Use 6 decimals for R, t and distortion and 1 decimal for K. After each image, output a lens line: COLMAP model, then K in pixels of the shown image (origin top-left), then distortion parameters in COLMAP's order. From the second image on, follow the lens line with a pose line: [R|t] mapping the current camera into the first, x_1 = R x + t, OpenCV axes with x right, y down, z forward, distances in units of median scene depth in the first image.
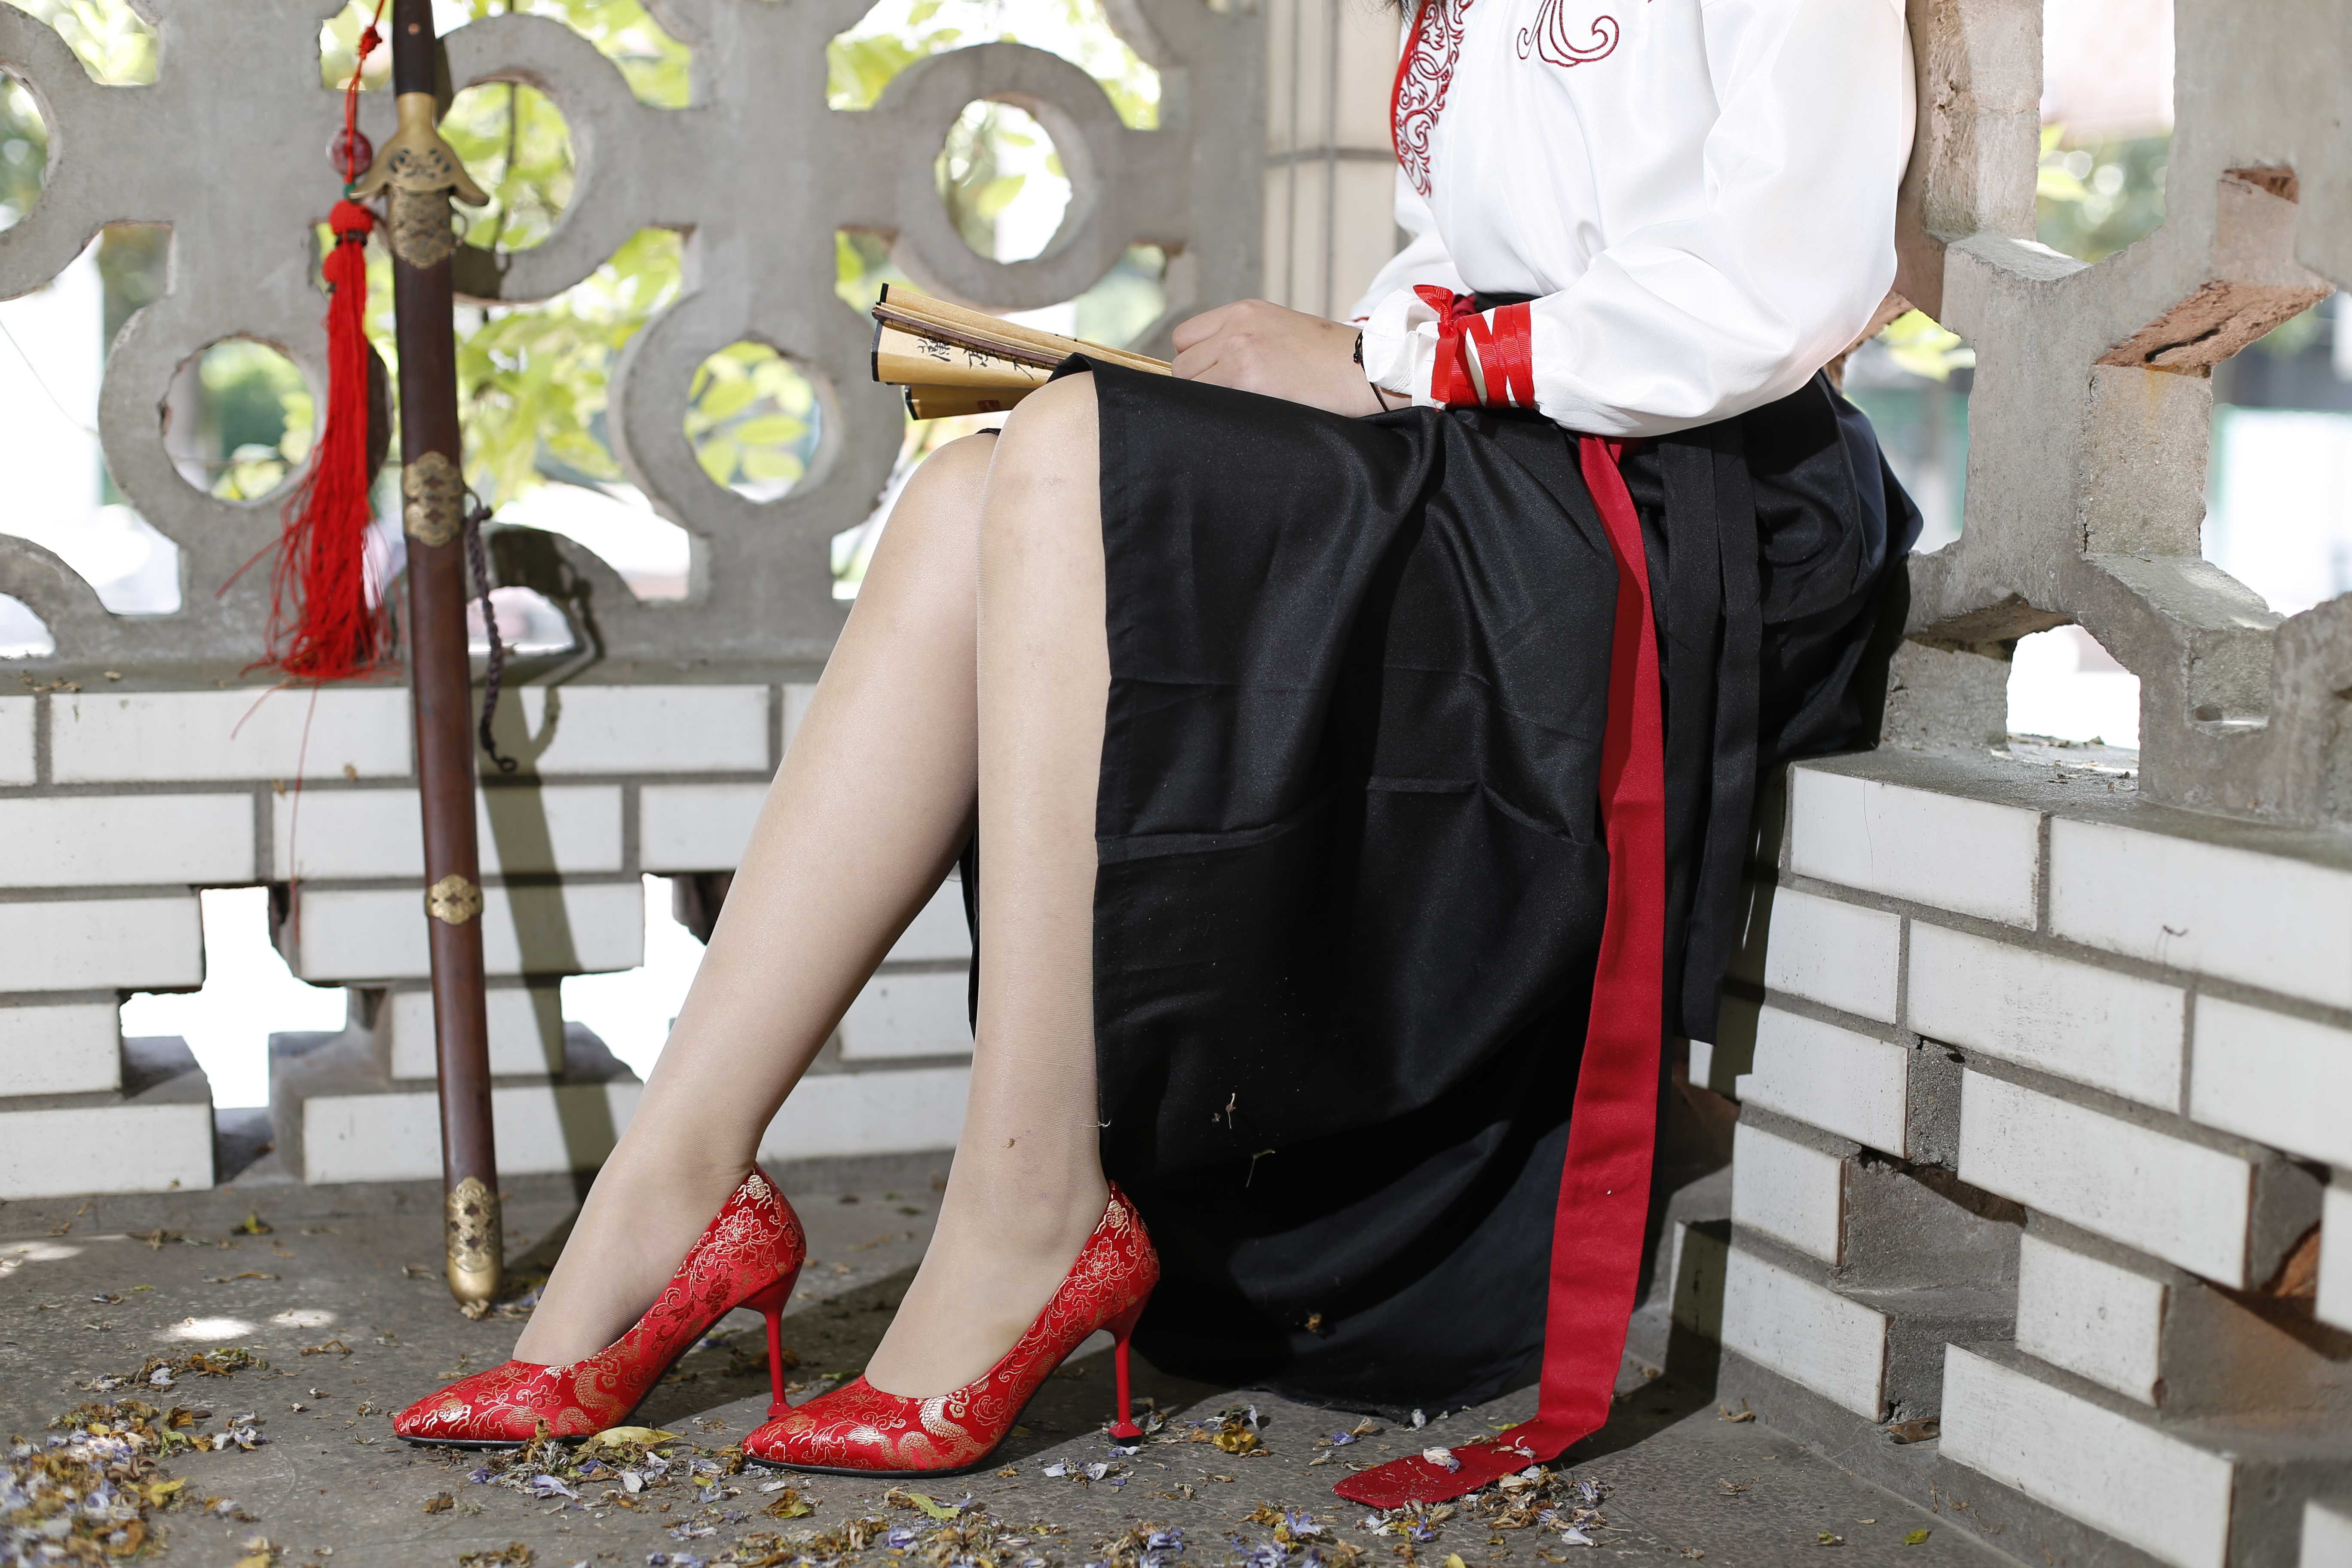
lens RADIAL K [[3469.4, 0, 1177.0], [0, 3469.4, 787.1], [0, 0, 1]] dist [-0.123647, 0.000000]
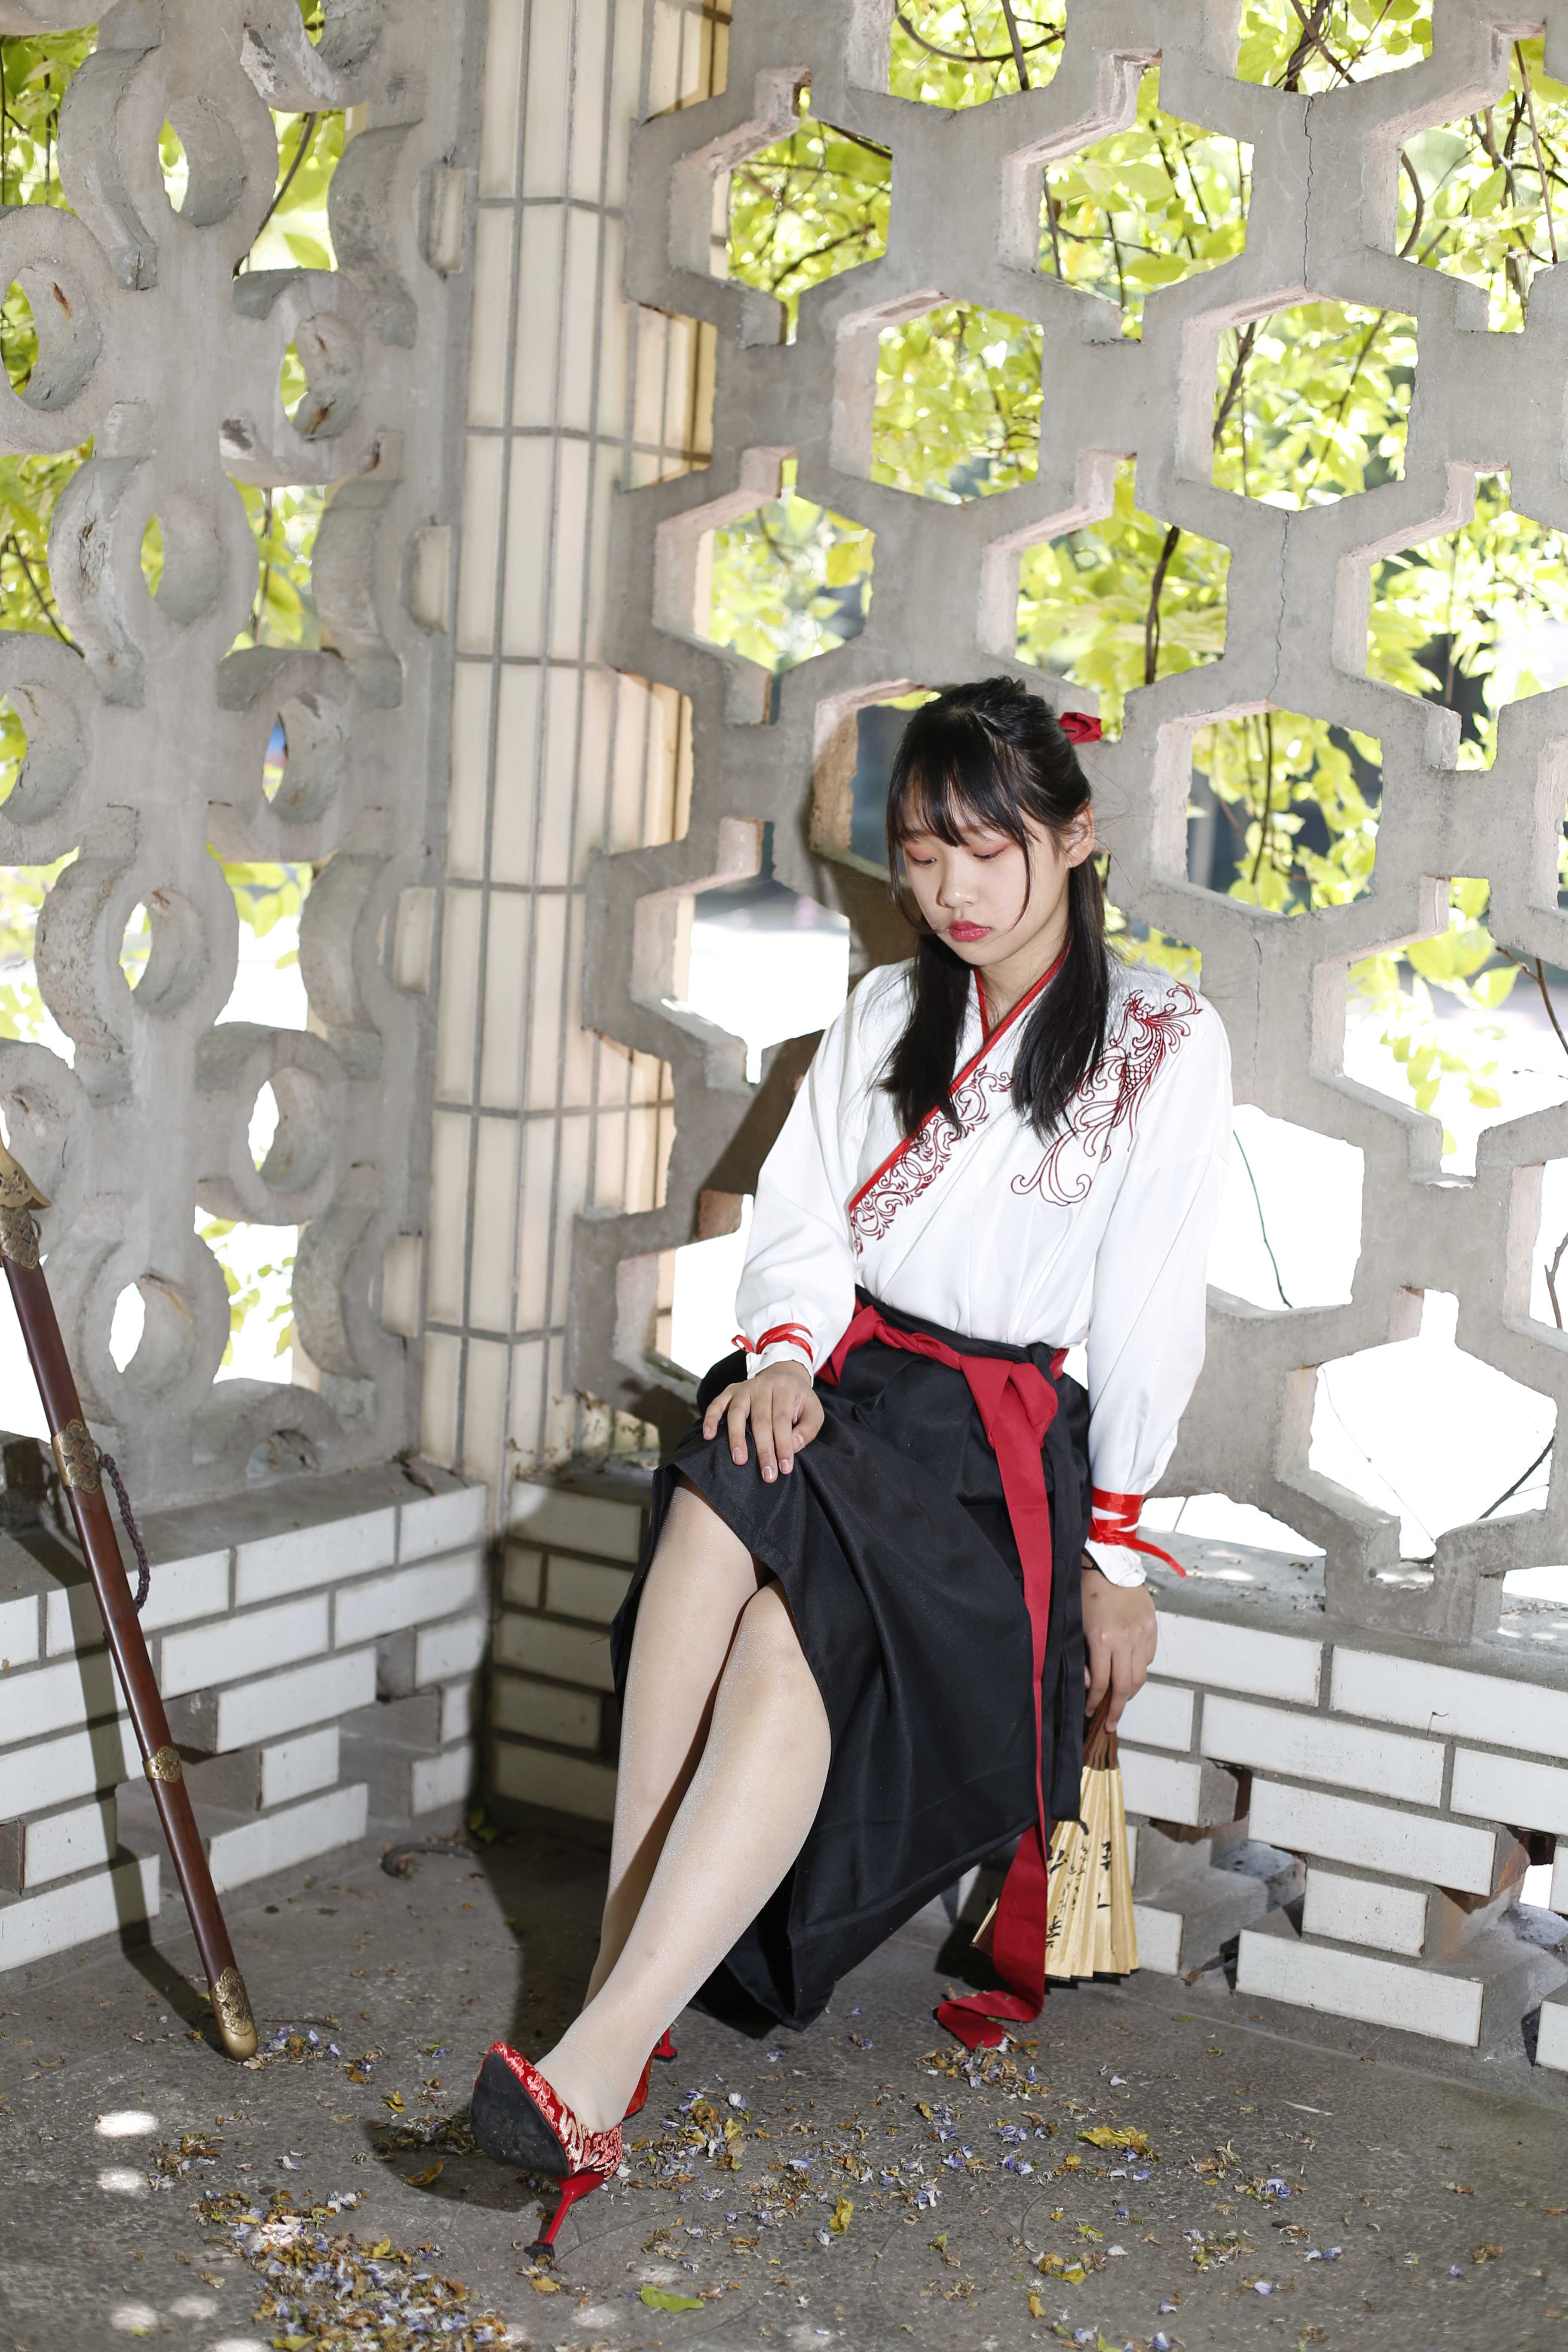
lens RADIAL K [[3469.4, 0, 779.6], [0, 3469.4, 1175.0], [0, 0, 1]] dist [-0.123647, 0.000000]
pose [[0.794382, -0.052623, 0.605134, -1.065452], [0.021038, 0.998026, 0.059172, -0.352494], [-0.607054, -0.034275, 0.793921, -0.268155]]
